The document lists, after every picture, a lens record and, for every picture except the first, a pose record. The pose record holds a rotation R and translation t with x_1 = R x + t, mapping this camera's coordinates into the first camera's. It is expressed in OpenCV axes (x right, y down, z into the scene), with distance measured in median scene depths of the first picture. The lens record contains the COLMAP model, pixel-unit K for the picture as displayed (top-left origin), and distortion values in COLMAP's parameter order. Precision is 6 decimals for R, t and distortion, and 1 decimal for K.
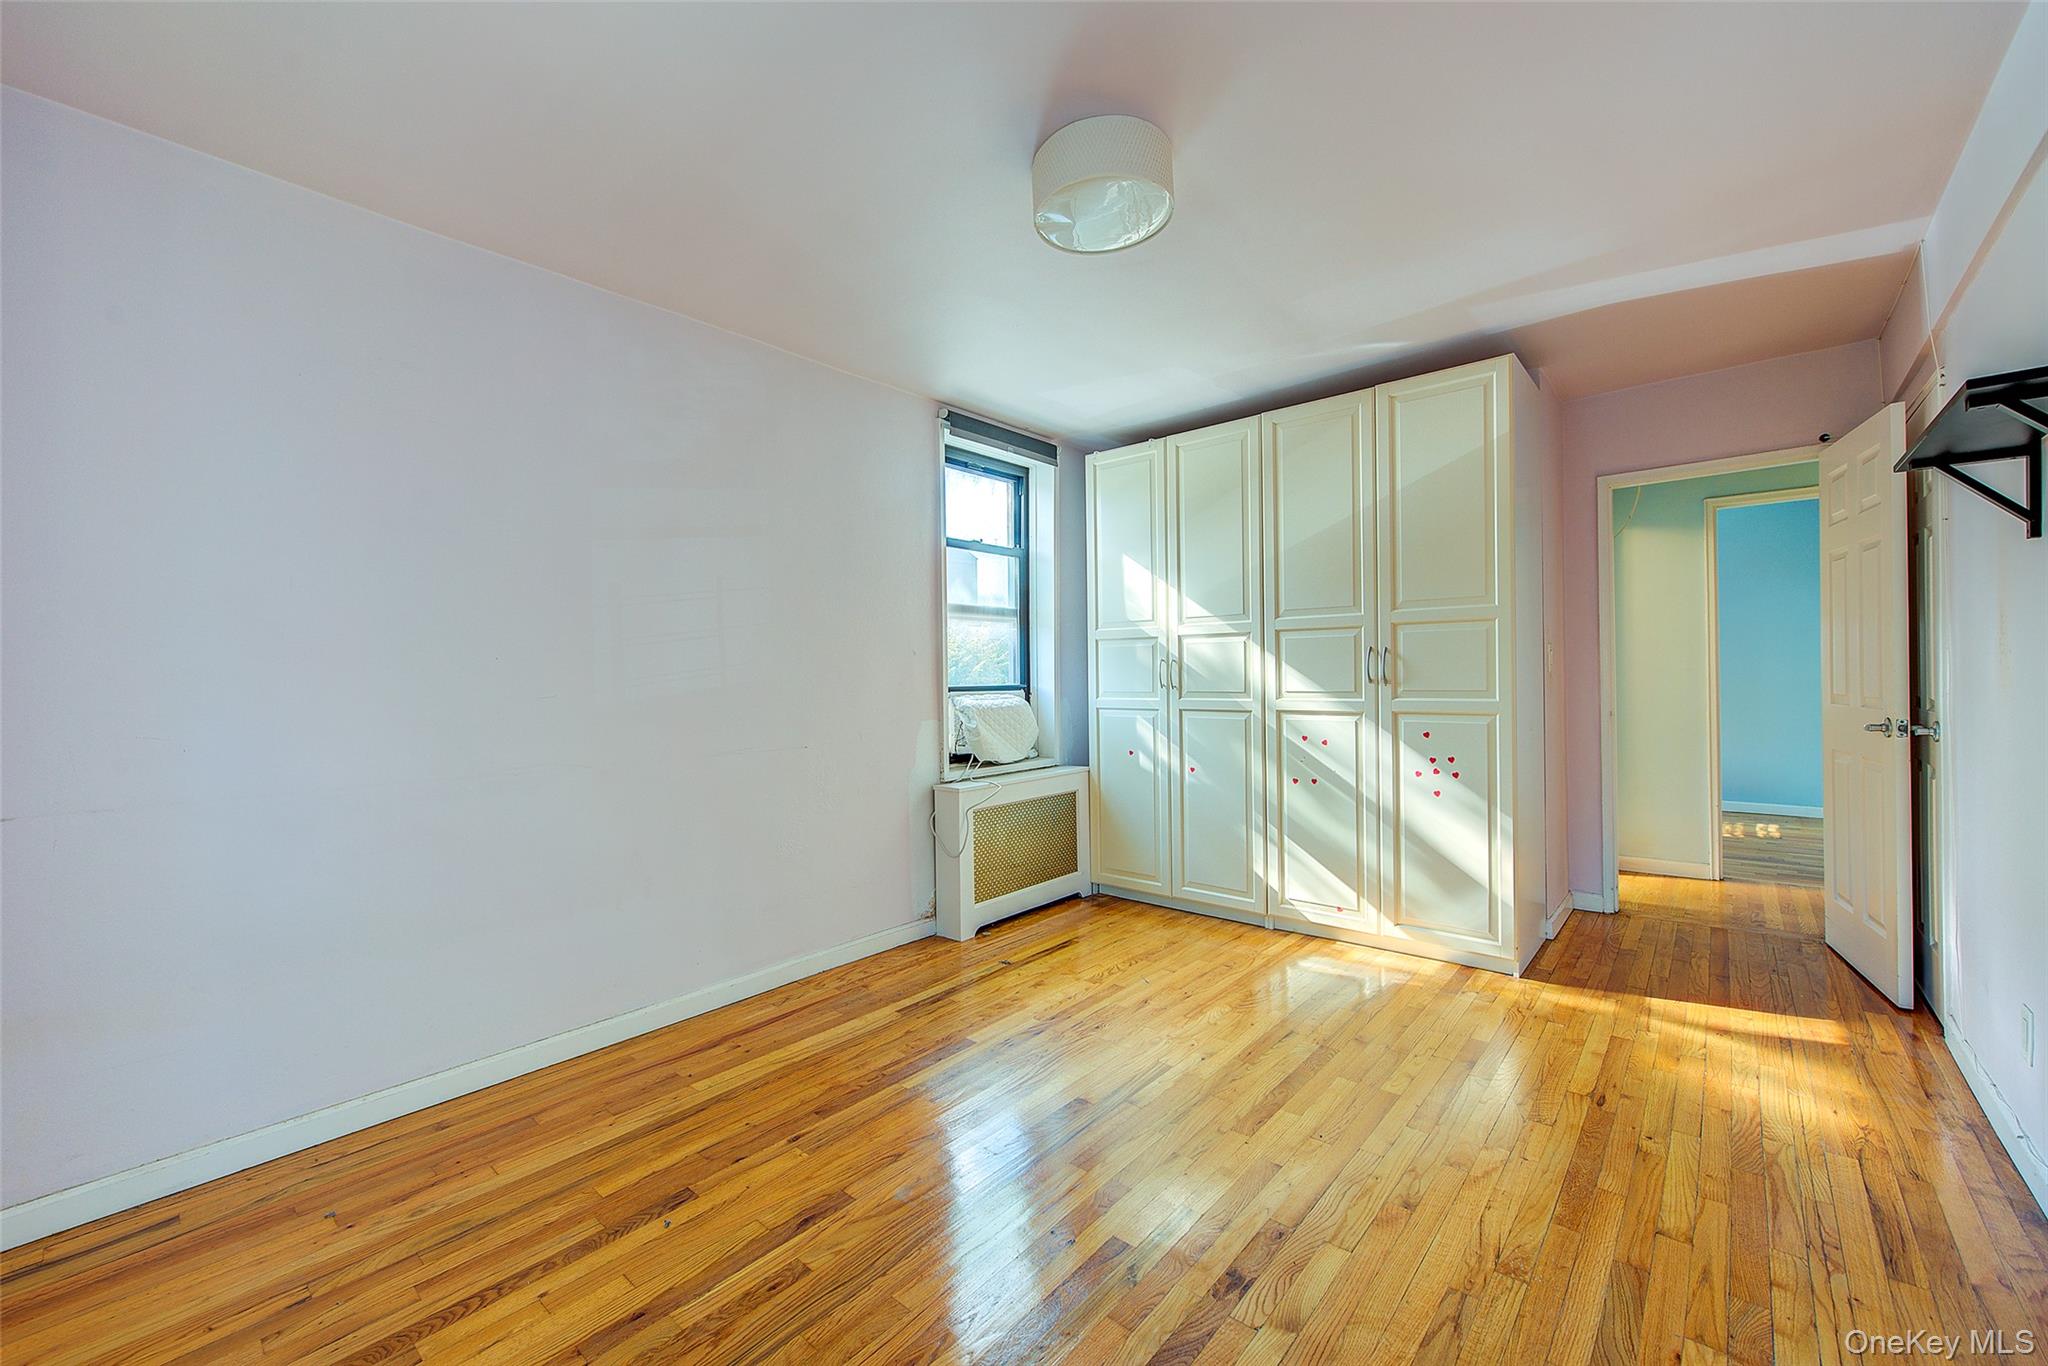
lens RADIAL K [[815.0, 0, 1027.2], [0, 815.0, 682.7], [0, 0, 1]] dist [0.002190, -0.001654]
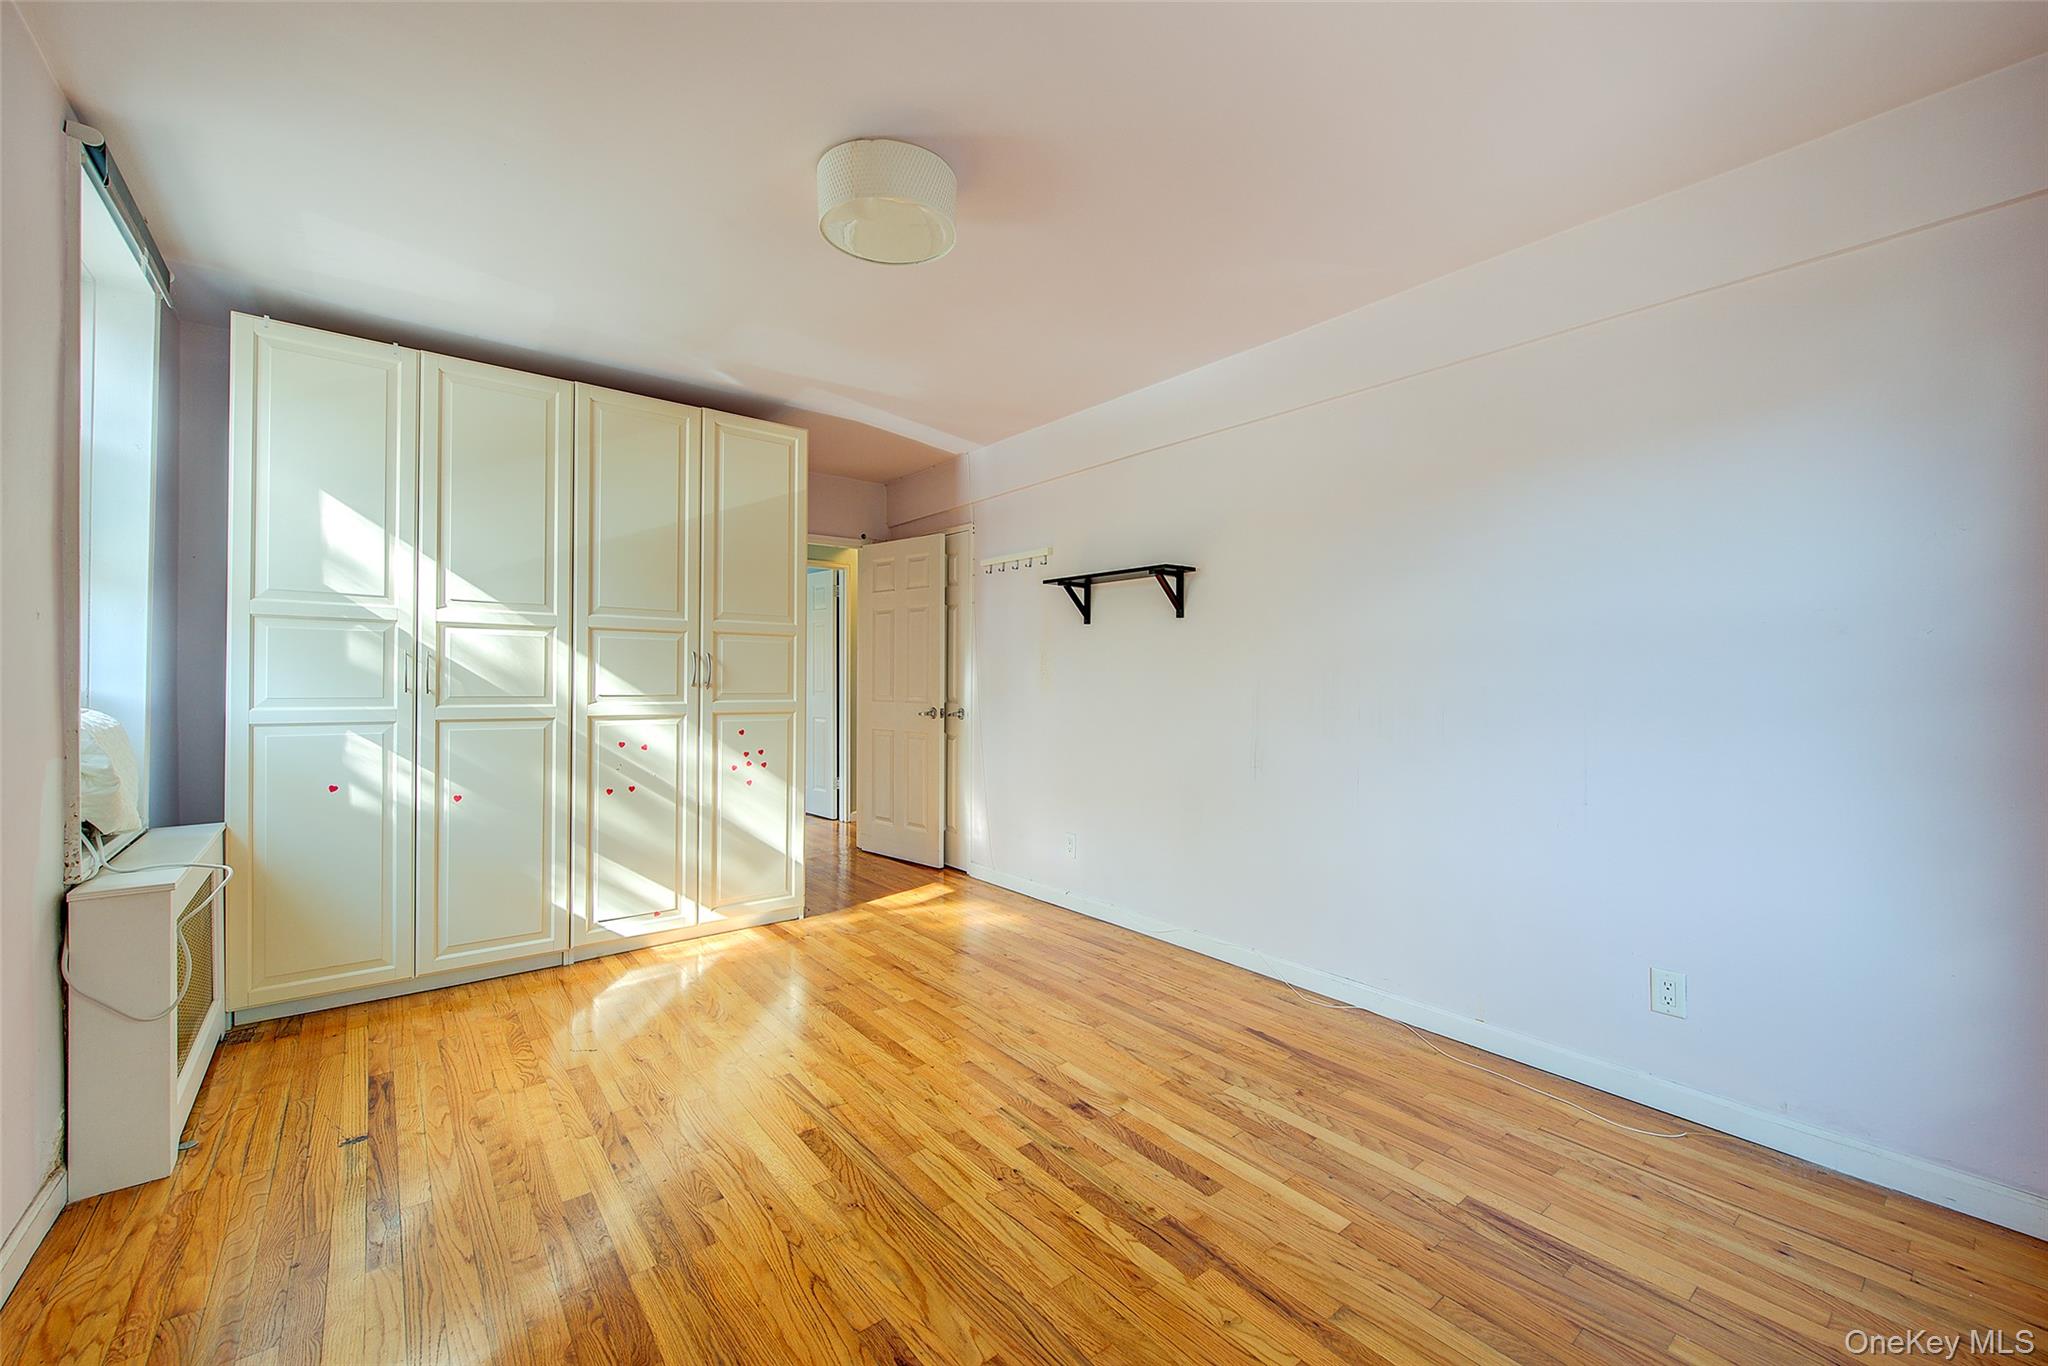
lens RADIAL K [[815.0, 0, 1029.0], [0, 815.0, 677.8], [0, 0, 1]] dist [0.002190, -0.001654]
pose [[0.174318, 0.017777, 0.984529, -0.520633], [0.000459, 0.999835, -0.018135, 0.007877], [-0.984689, 0.003614, 0.174281, 0.376993]]
